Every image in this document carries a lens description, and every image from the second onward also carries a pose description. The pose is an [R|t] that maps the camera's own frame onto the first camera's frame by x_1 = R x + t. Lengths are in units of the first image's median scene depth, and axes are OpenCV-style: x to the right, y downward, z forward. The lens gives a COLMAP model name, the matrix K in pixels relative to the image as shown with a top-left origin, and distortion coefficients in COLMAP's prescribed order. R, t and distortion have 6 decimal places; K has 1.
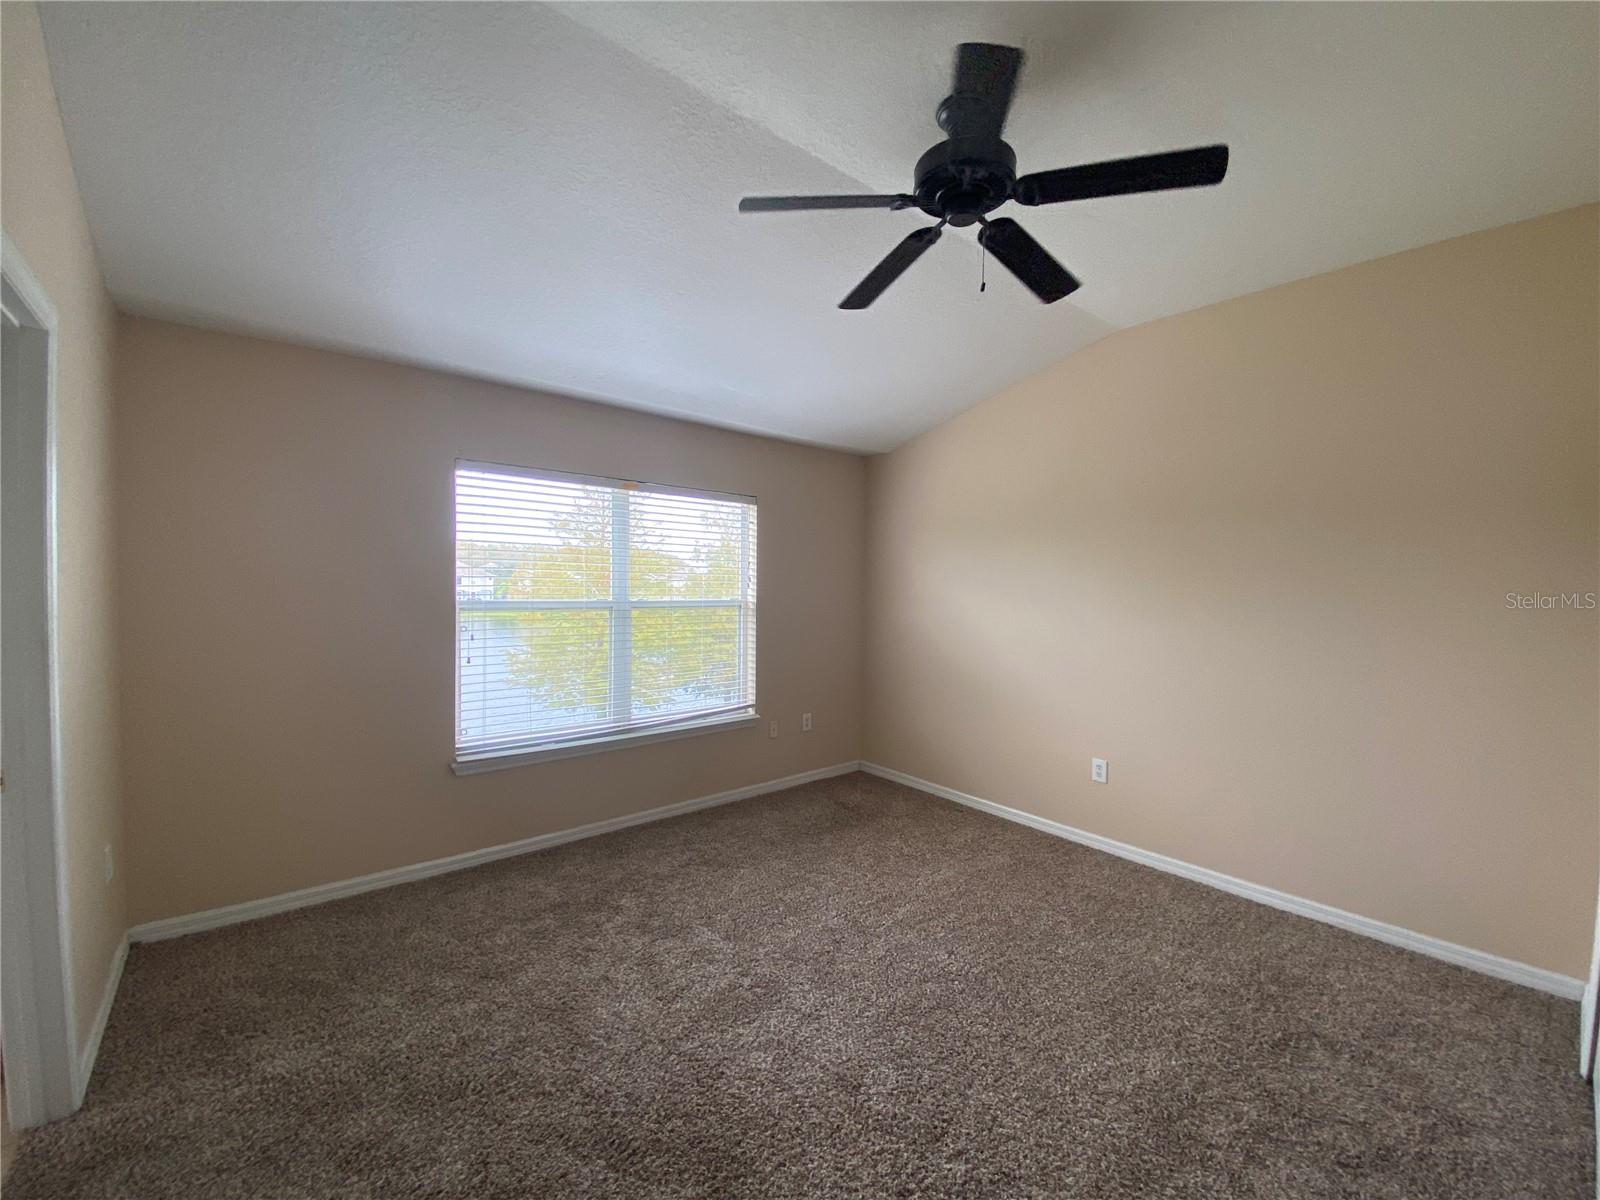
lens RADIAL K [[643.8, 0, 800.0], [0, 643.8, 600.0], [0, 0, 1]] dist [0.032763, -0.029803]
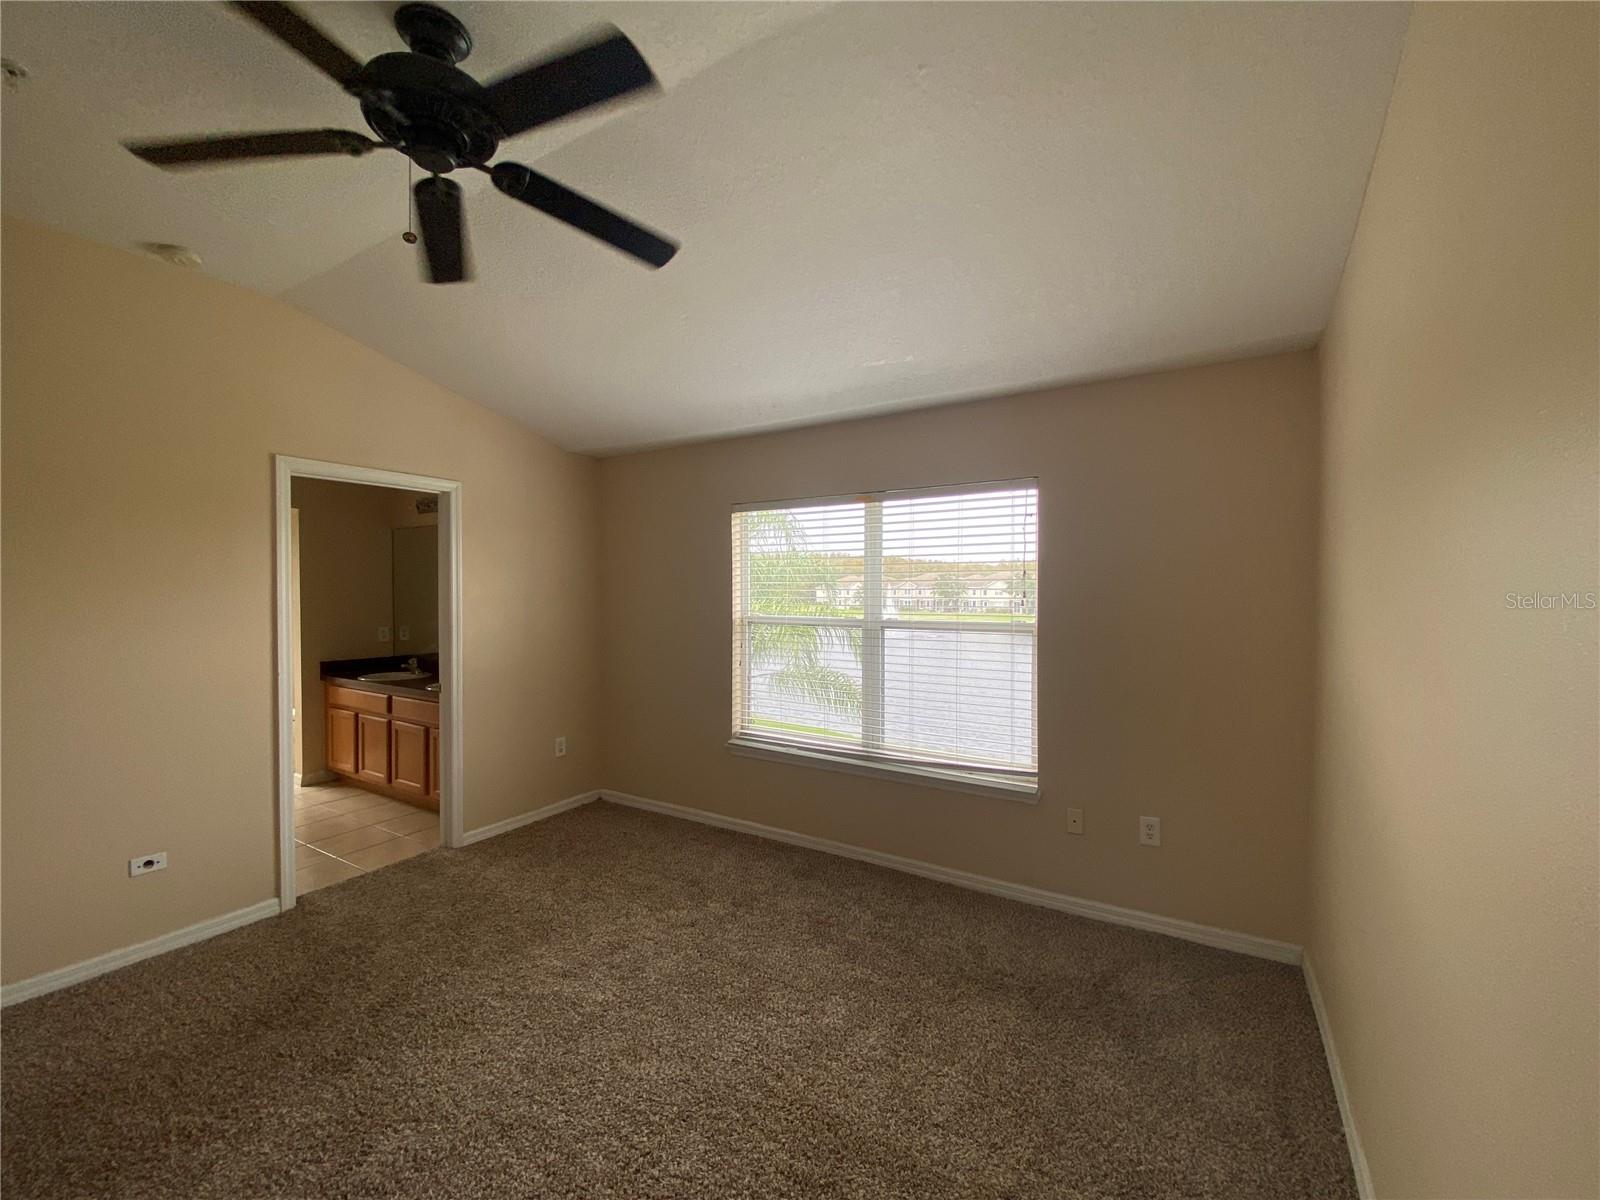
lens RADIAL K [[643.8, 0, 800.0], [0, 643.8, 600.0], [0, 0, 1]] dist [0.032763, -0.029803]
pose [[0.324511, -0.002523, -0.945879, 0.679344], [-0.018136, 0.999796, -0.008889, -0.020279], [0.945708, 0.020039, 0.324399, 0.691797]]
